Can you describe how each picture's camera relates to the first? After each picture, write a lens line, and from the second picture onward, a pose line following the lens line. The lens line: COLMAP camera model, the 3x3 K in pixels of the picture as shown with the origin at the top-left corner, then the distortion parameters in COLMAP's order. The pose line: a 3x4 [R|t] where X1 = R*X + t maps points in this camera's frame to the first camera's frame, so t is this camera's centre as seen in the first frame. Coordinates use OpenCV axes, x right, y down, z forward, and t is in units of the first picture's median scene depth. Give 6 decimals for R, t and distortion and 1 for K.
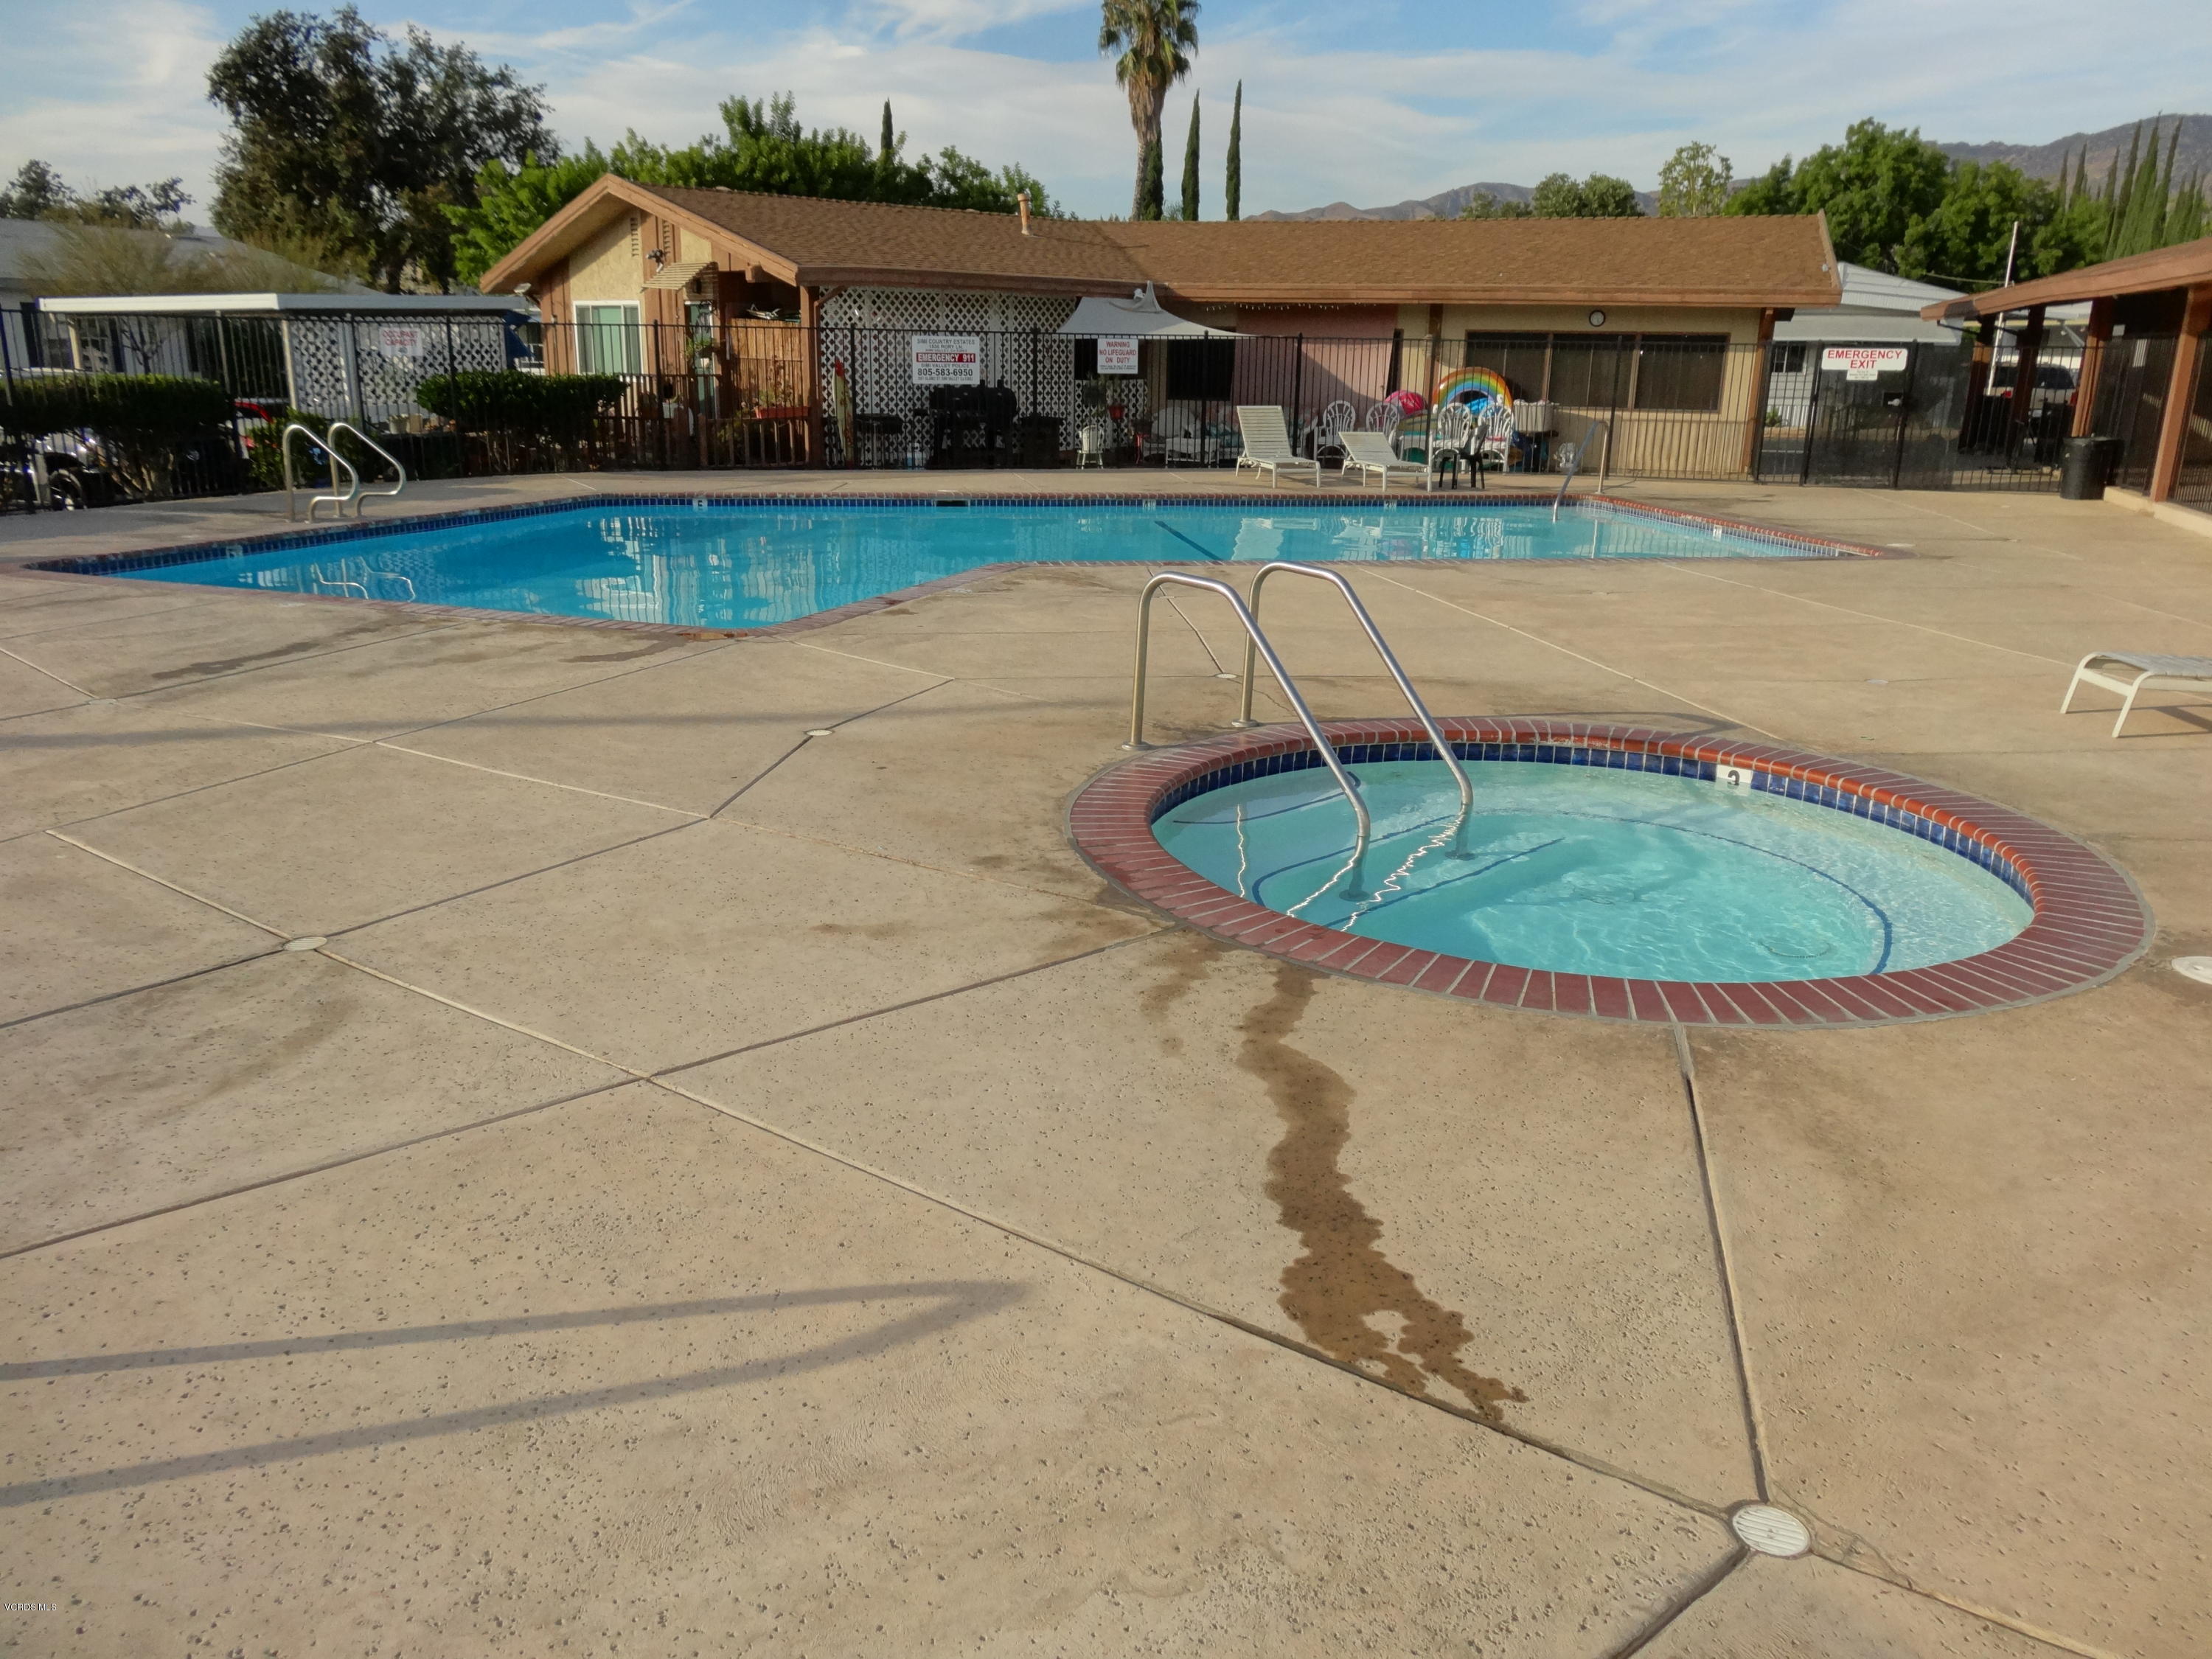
lens RADIAL K [[1621.4, 0, 1116.9], [0, 1621.4, 818.2], [0, 0, 1]] dist [0.011534, -0.002406]
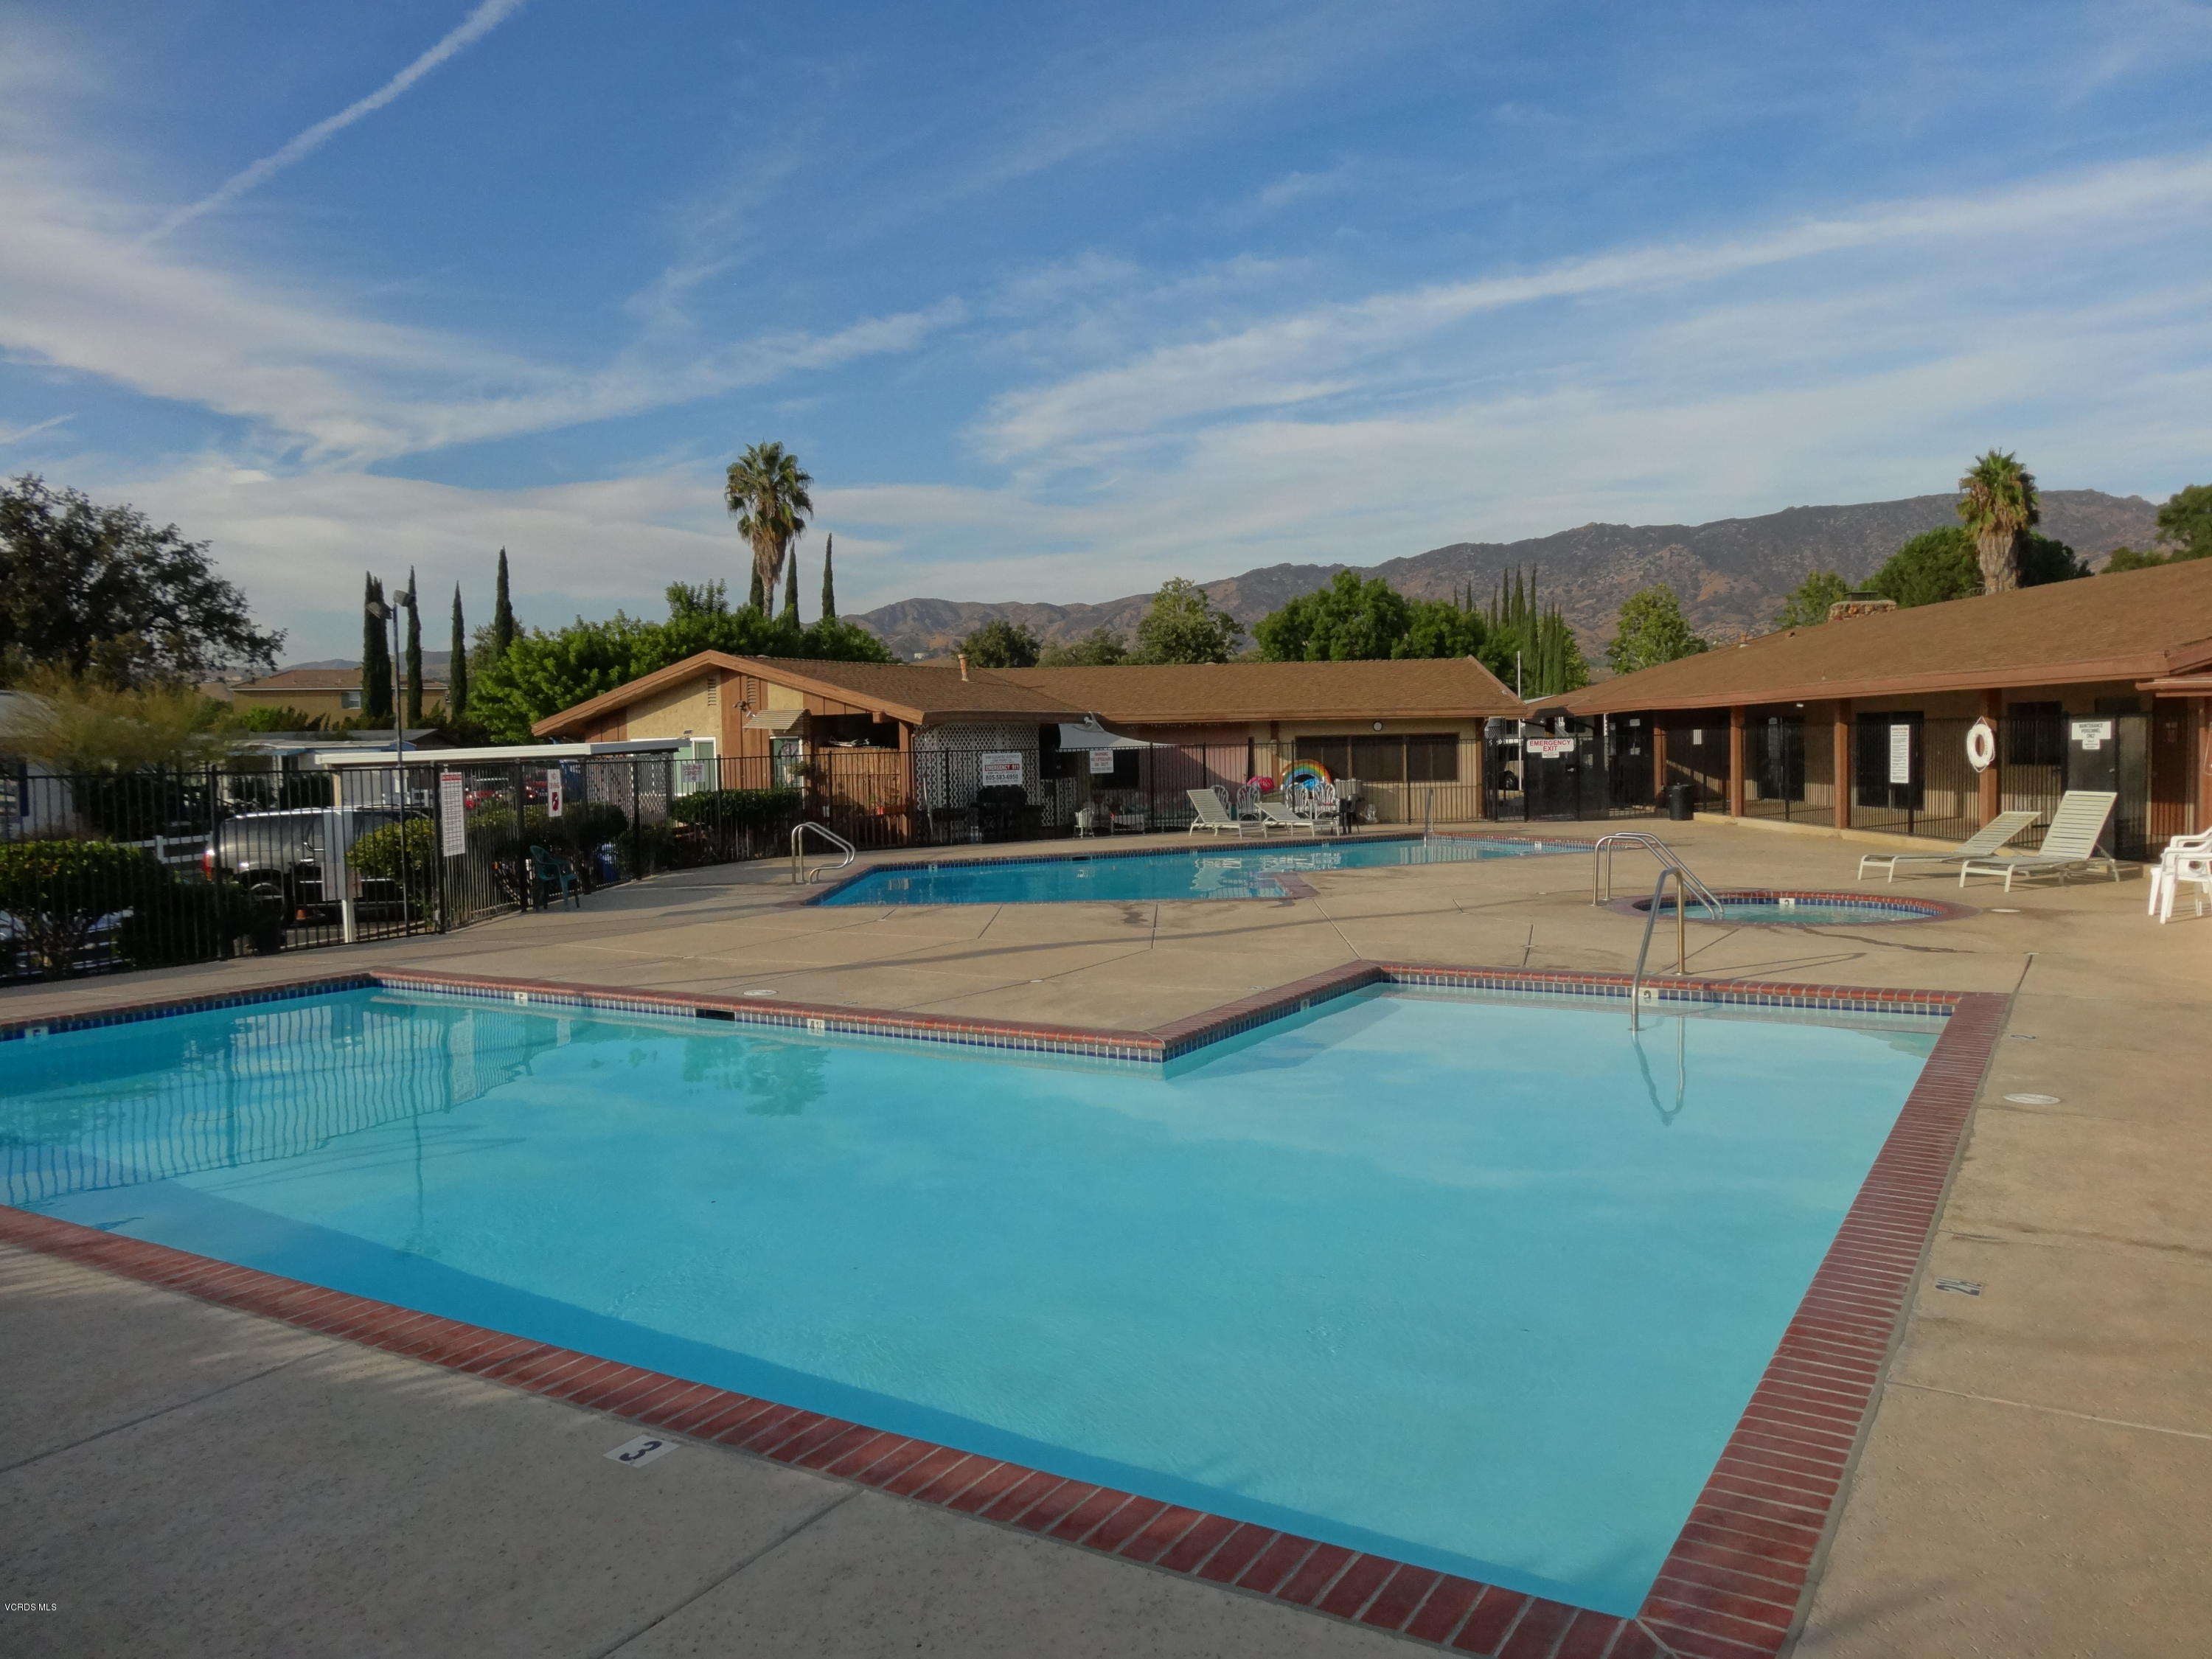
lens RADIAL K [[1621.4, 0, 1116.9], [0, 1621.4, 818.2], [0, 0, 1]] dist [0.011534, -0.002406]
pose [[0.946635, -0.051551, 0.318159, -0.435812], [0.125319, 0.968324, -0.215972, 0.081098], [-0.296947, 0.244318, 0.923110, -0.336001]]
